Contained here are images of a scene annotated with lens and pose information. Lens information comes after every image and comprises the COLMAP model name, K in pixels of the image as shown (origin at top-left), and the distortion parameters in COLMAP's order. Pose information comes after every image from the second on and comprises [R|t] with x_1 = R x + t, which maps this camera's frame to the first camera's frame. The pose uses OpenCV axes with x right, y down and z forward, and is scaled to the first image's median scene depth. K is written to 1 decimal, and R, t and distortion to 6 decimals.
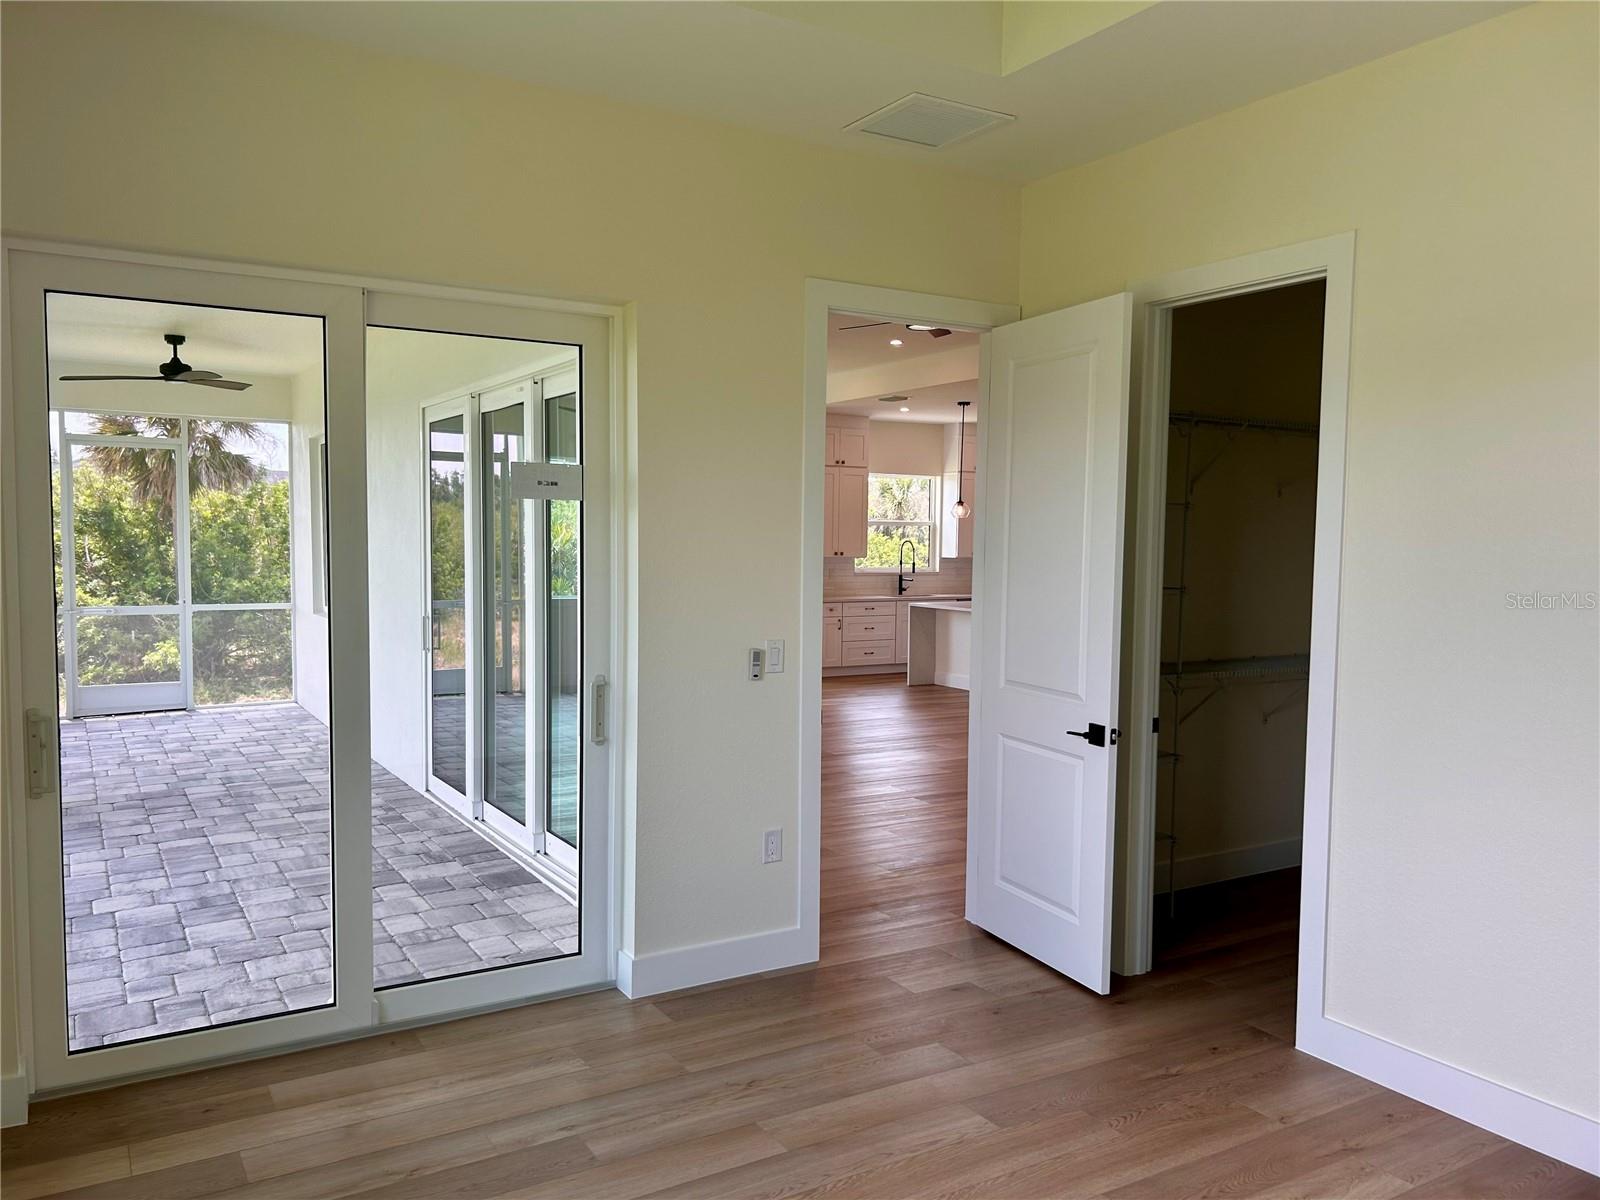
lens RADIAL K [[1206.0, 0, 787.3], [0, 1206.0, 612.5], [0, 0, 1]] dist [0.040530, -0.054014]
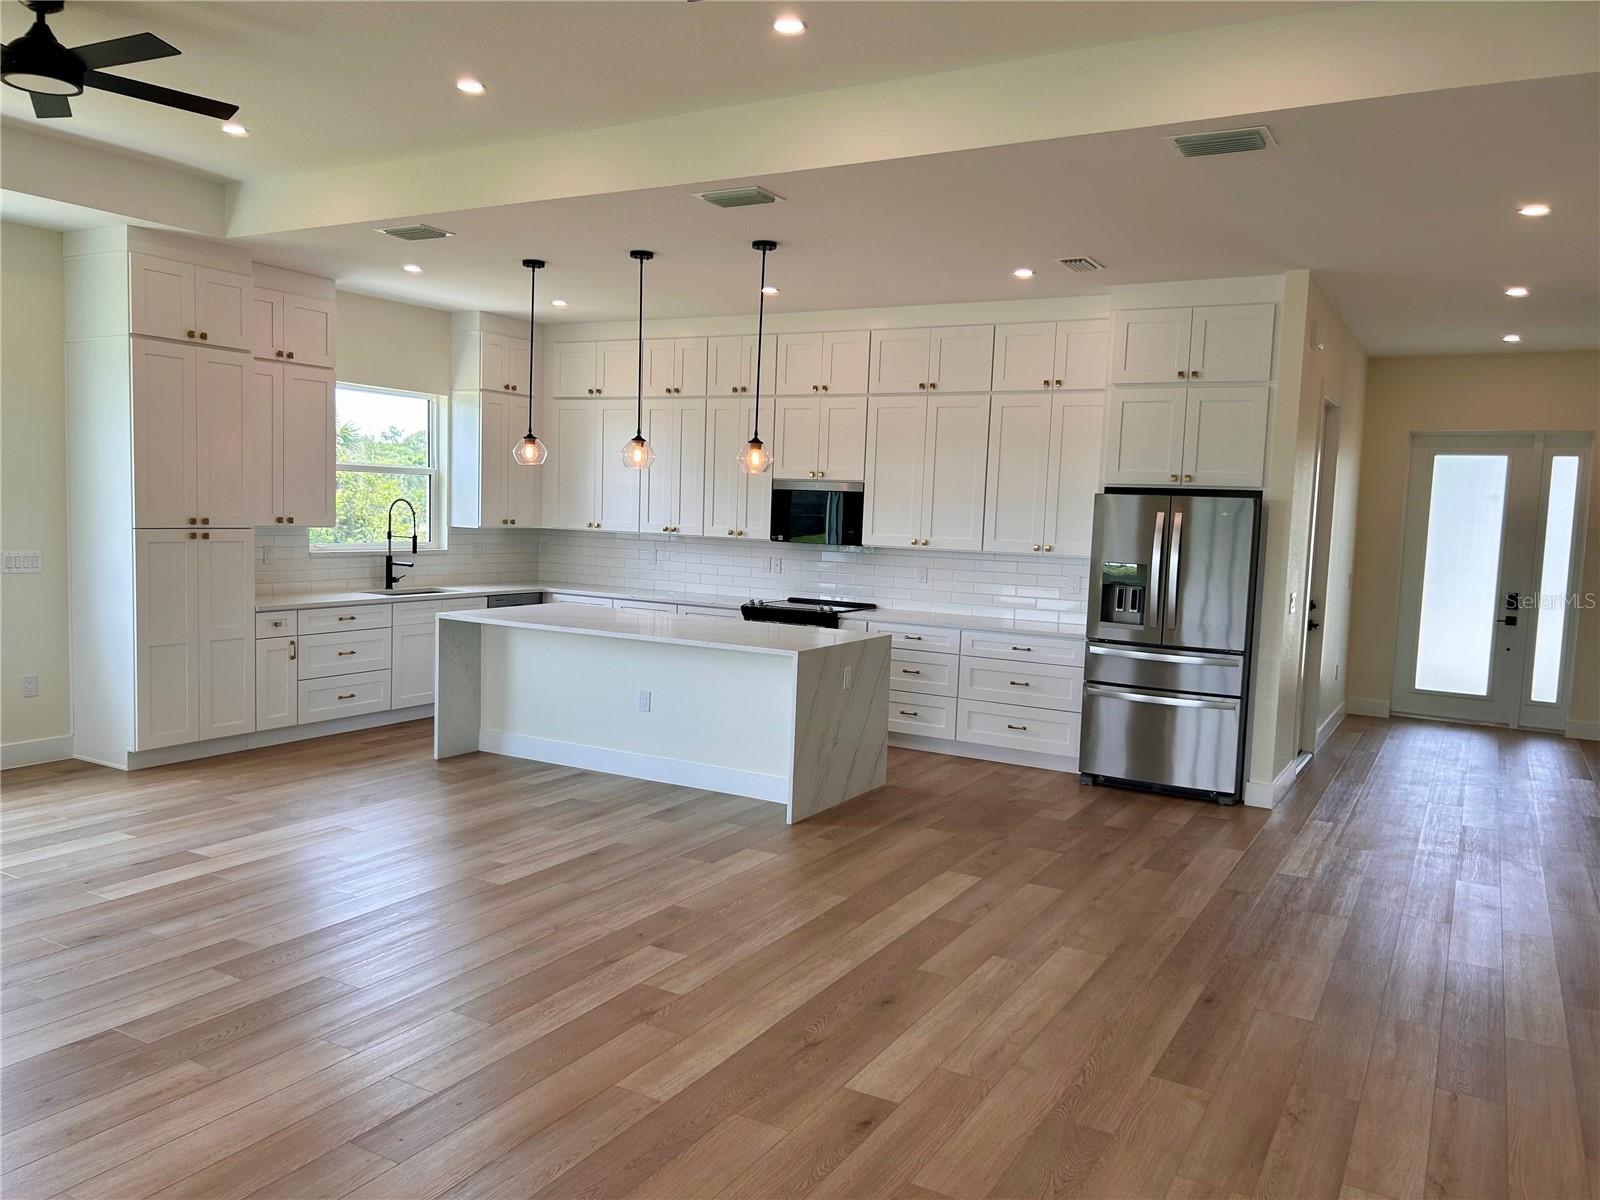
lens RADIAL K [[1206.0, 0, 796.7], [0, 1206.0, 607.6], [0, 0, 1]] dist [0.040530, -0.054014]
pose [[0.871355, -0.023852, 0.490073, -0.026055], [0.005539, 0.999232, 0.038784, -0.028405], [-0.490622, -0.031080, 0.870818, 0.383478]]
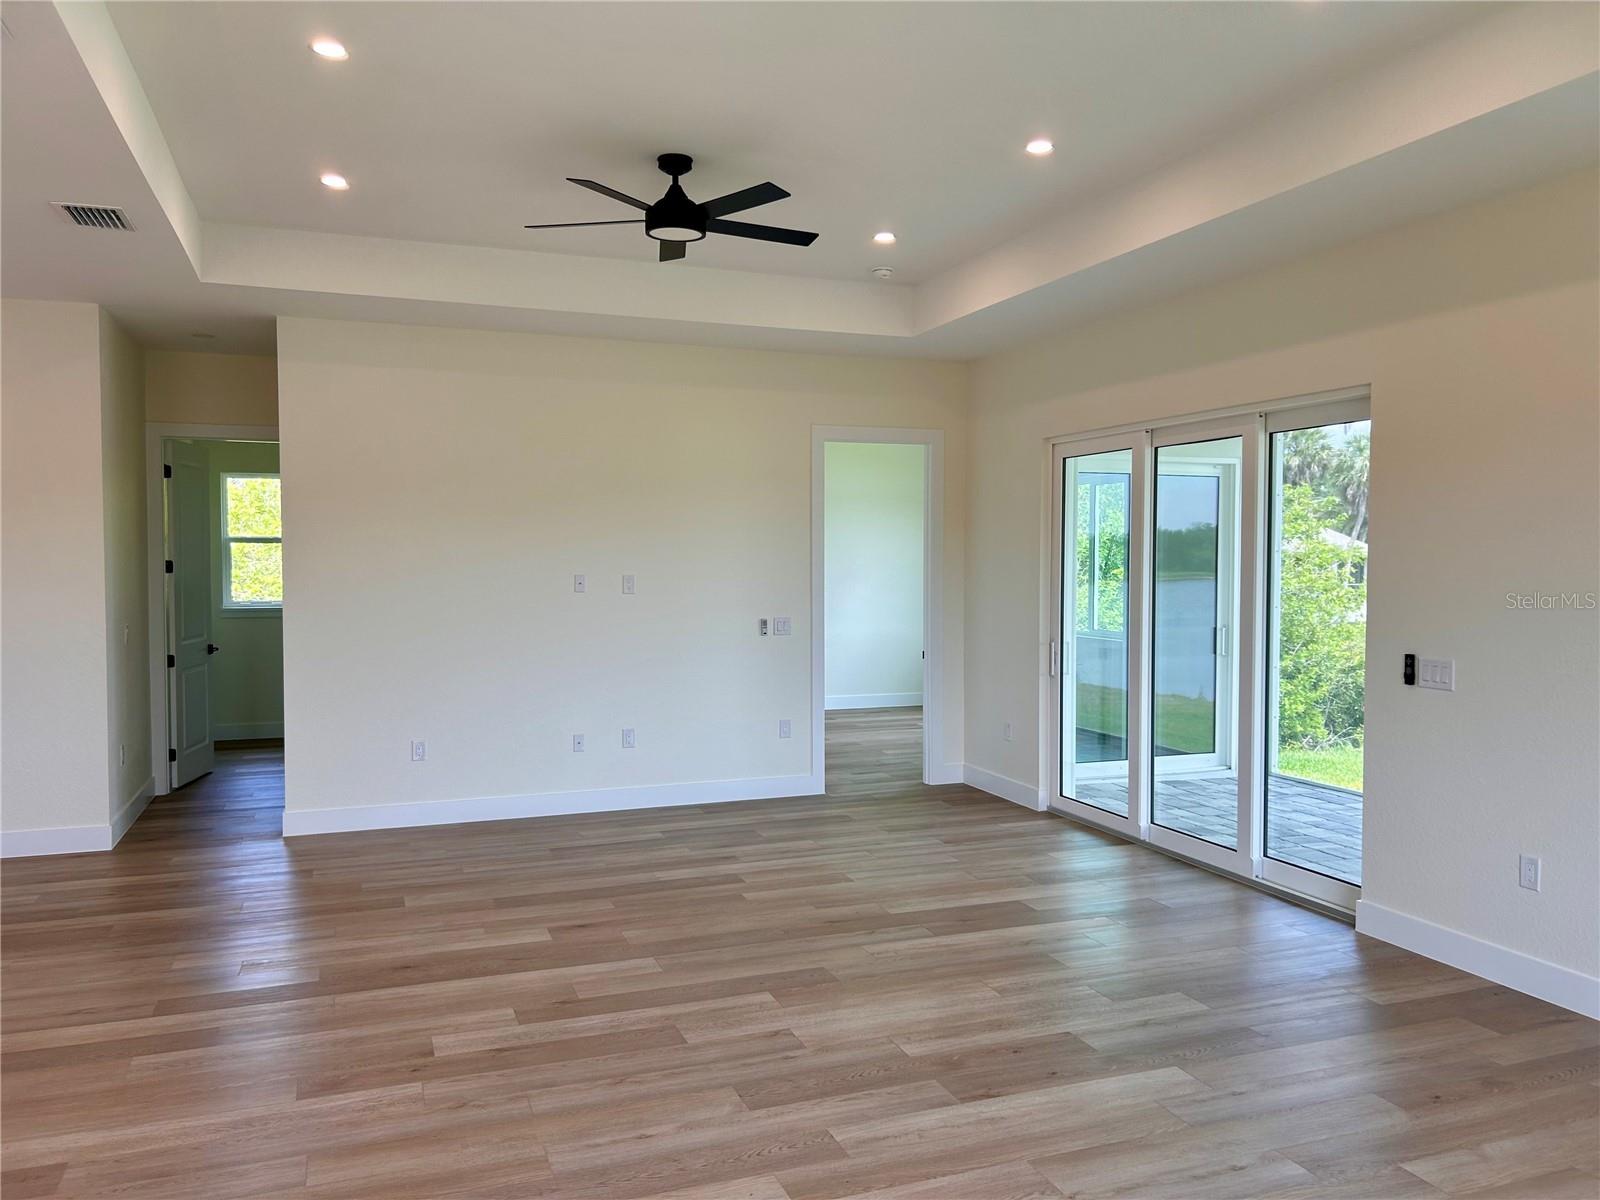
lens RADIAL K [[1206.0, 0, 801.0], [0, 1206.0, 600.8], [0, 0, 1]] dist [0.040530, -0.054014]
pose [[-0.983403, -0.020804, 0.180238, -0.038434], [-0.002455, 0.994839, 0.101434, -0.061513], [-0.181418, 0.099308, -0.978379, 0.911921]]
